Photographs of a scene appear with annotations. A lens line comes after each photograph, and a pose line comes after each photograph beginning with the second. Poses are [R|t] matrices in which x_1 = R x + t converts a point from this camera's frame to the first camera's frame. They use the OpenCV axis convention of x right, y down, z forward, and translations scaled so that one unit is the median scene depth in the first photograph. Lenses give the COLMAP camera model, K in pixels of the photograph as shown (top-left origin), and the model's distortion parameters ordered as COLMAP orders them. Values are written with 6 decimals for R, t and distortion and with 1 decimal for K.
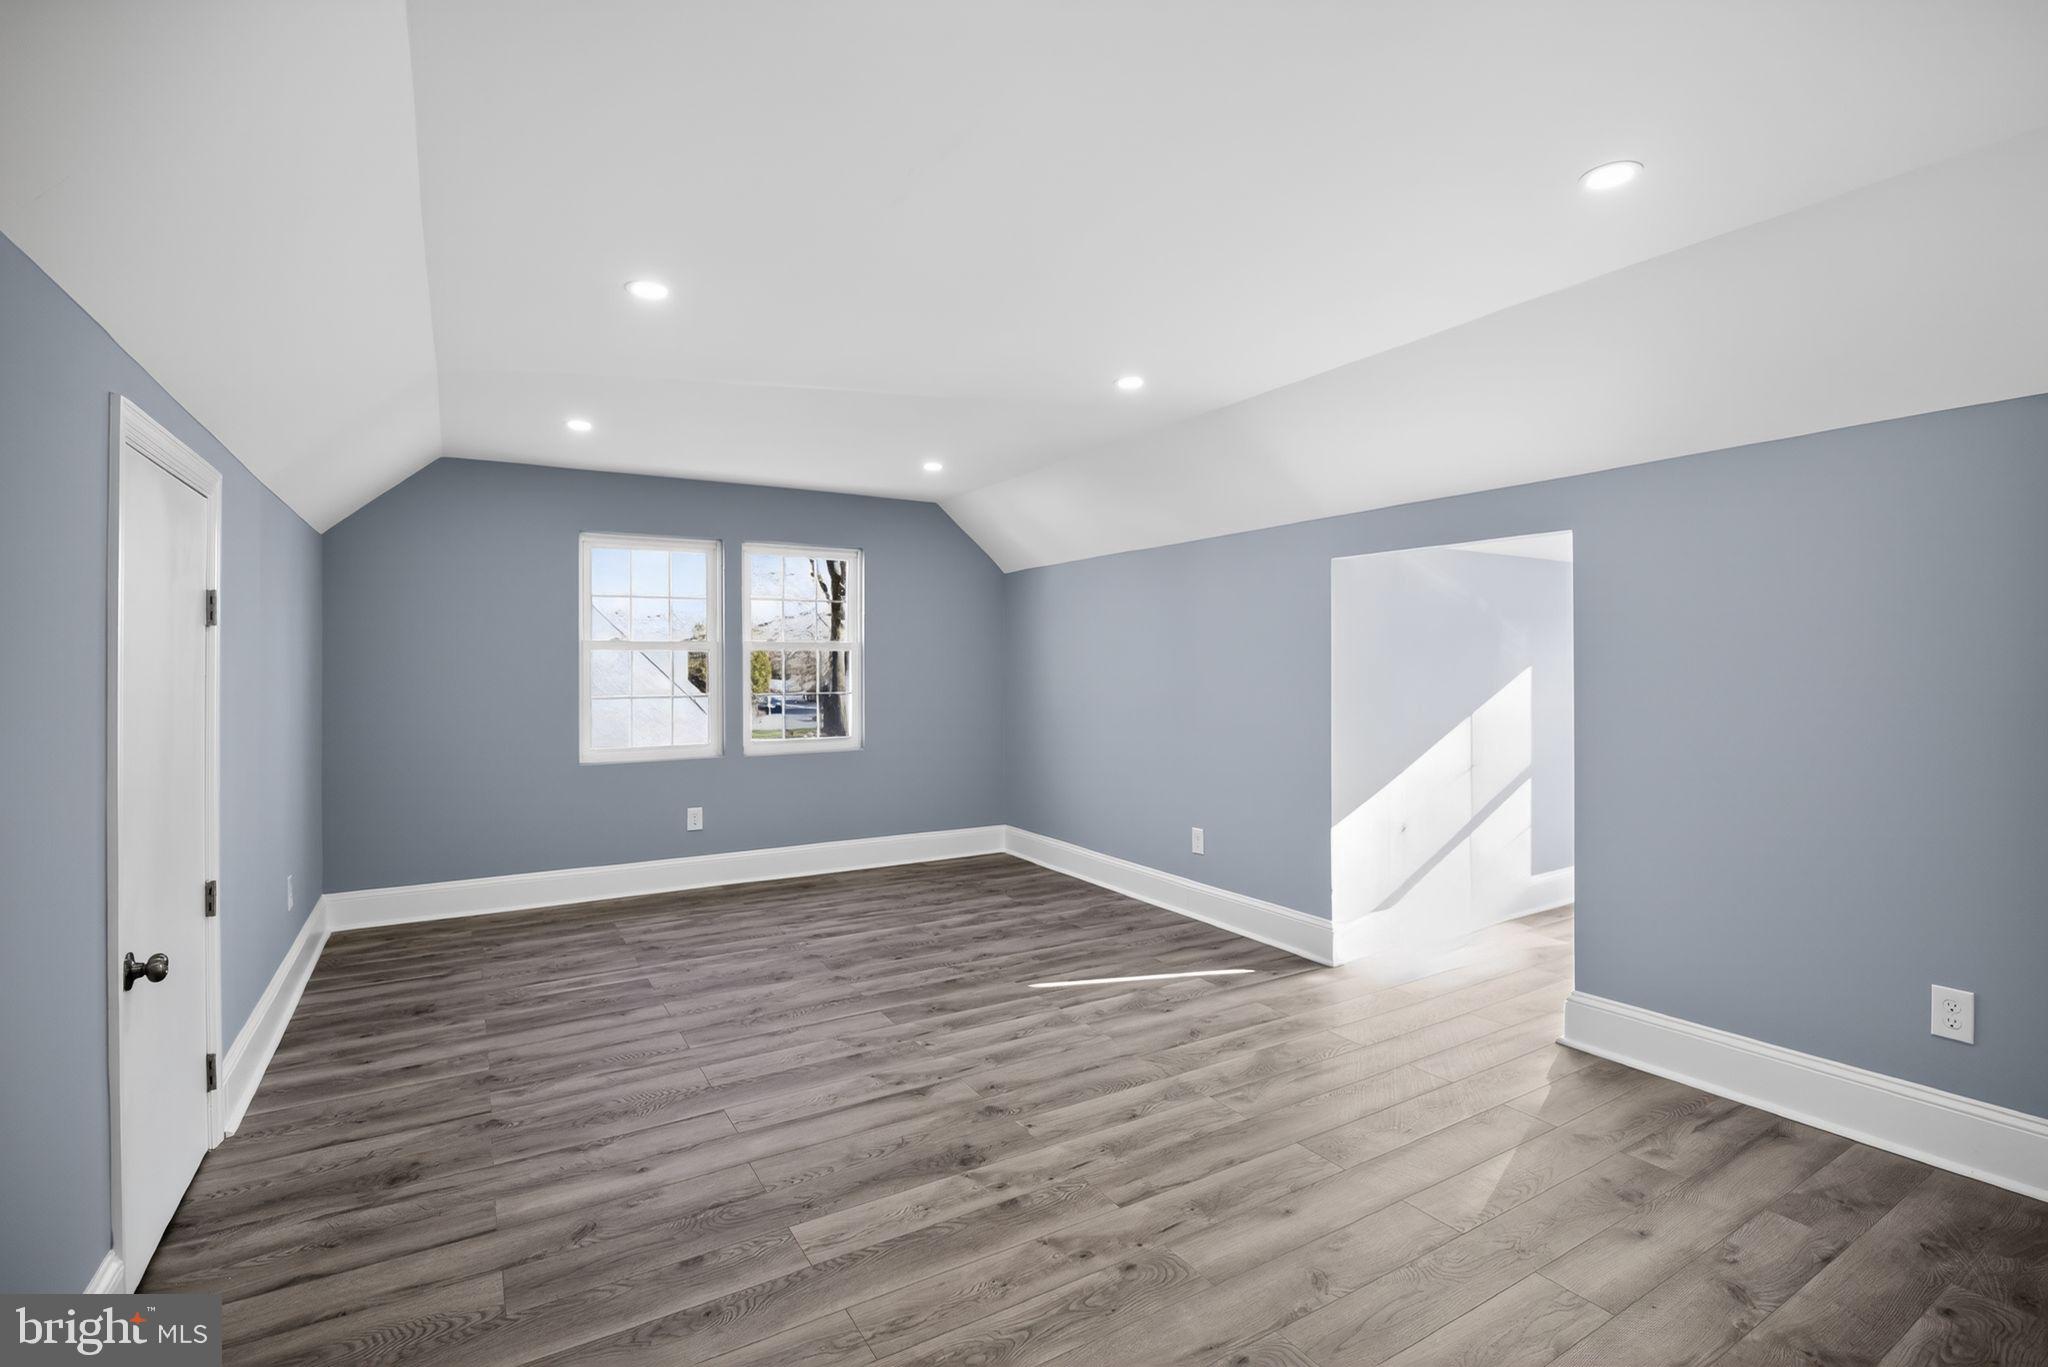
lens RADIAL K [[958.0, 0, 1034.3], [0, 958.0, 669.3], [0, 0, 1]] dist [-0.028654, 0.000533]
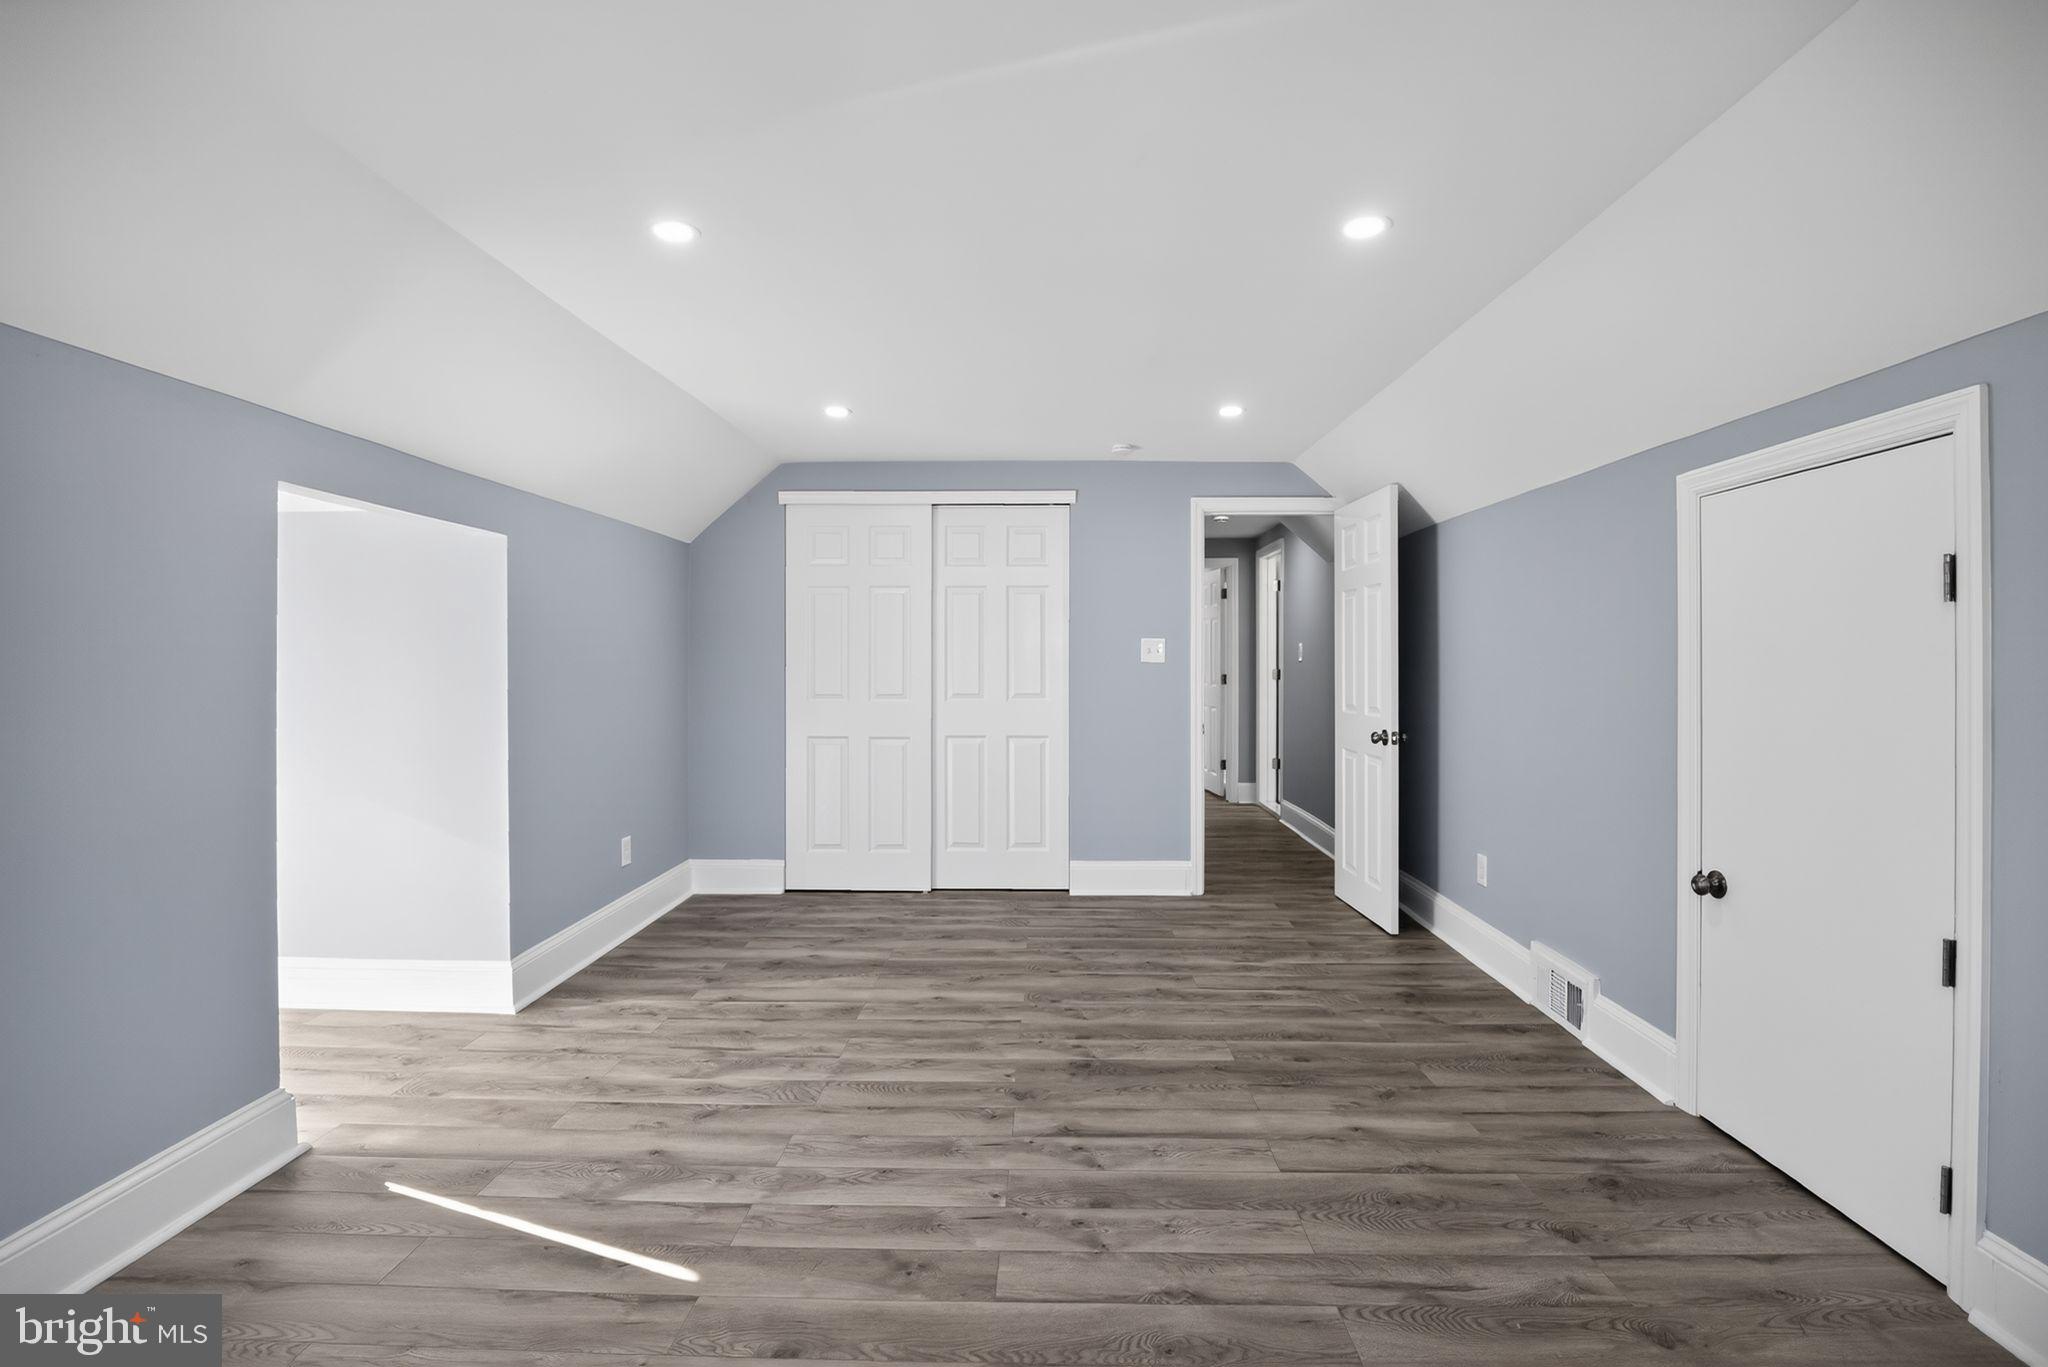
lens RADIAL K [[958.0, 0, 1030.2], [0, 958.0, 681.6], [0, 0, 1]] dist [-0.028654, 0.000533]
pose [[-0.843860, -0.007938, 0.536505, -0.610083], [0.005147, 0.999725, 0.022886, -0.003211], [-0.536539, 0.022074, -0.843587, 1.888933]]
